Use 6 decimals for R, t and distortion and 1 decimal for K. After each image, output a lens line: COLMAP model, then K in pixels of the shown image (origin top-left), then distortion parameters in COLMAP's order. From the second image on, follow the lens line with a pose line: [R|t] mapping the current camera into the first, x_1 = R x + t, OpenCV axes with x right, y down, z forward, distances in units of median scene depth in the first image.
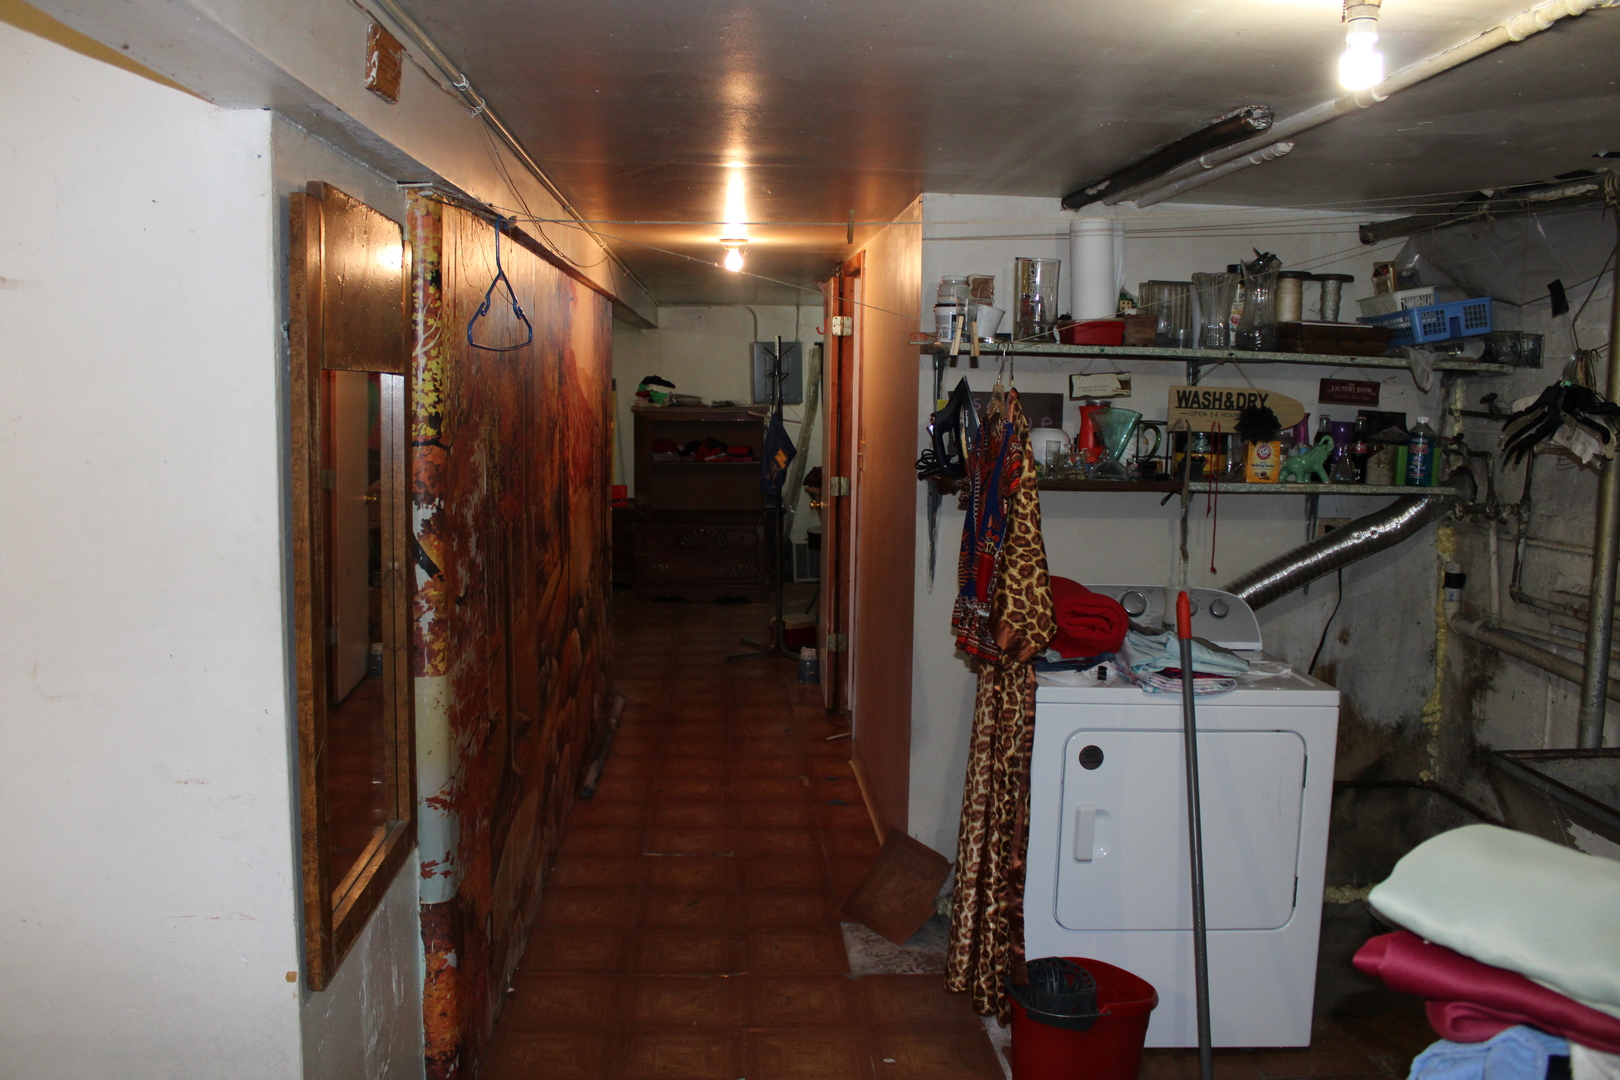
lens RADIAL K [[1338.7, 0, 814.8], [0, 1338.7, 537.6], [0, 0, 1]] dist [-0.159088, 0.126195]
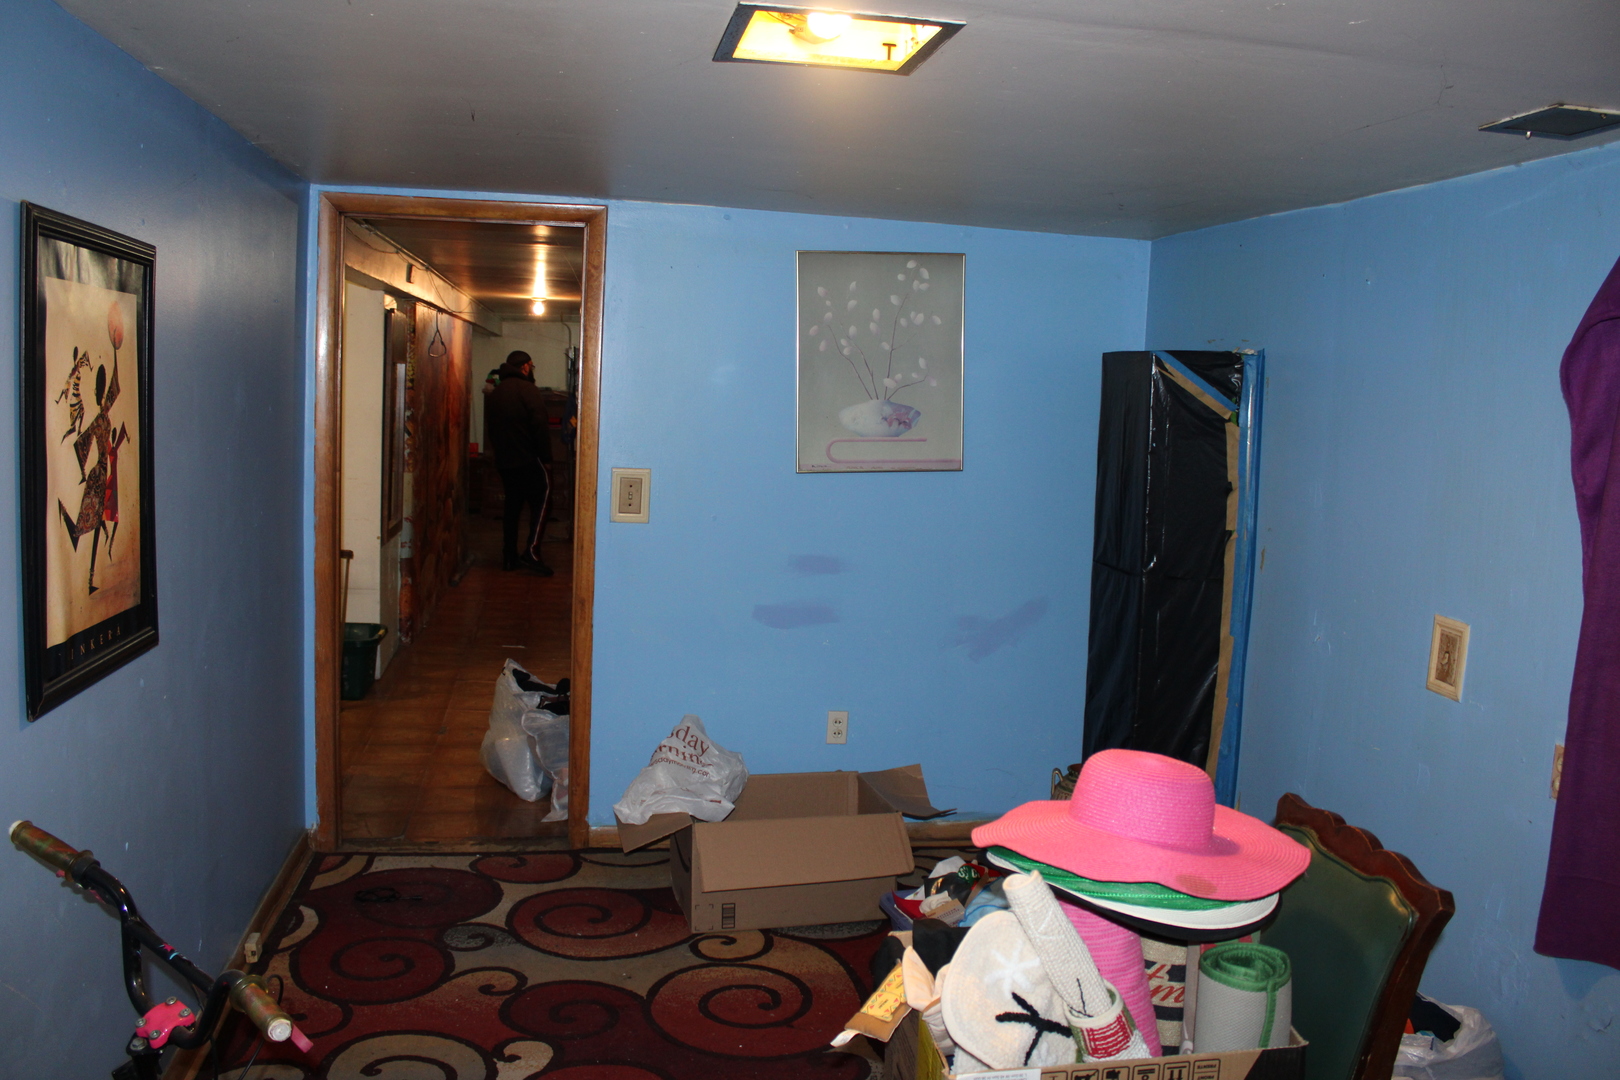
lens RADIAL K [[1338.7, 0, 805.1], [0, 1338.7, 537.7], [0, 0, 1]] dist [-0.159088, 0.126195]
pose [[0.994597, 0.015518, 0.102644, 0.134514], [-0.015462, 0.999880, -0.001341, 0.120456], [-0.102653, -0.000253, 0.994717, -0.959859]]
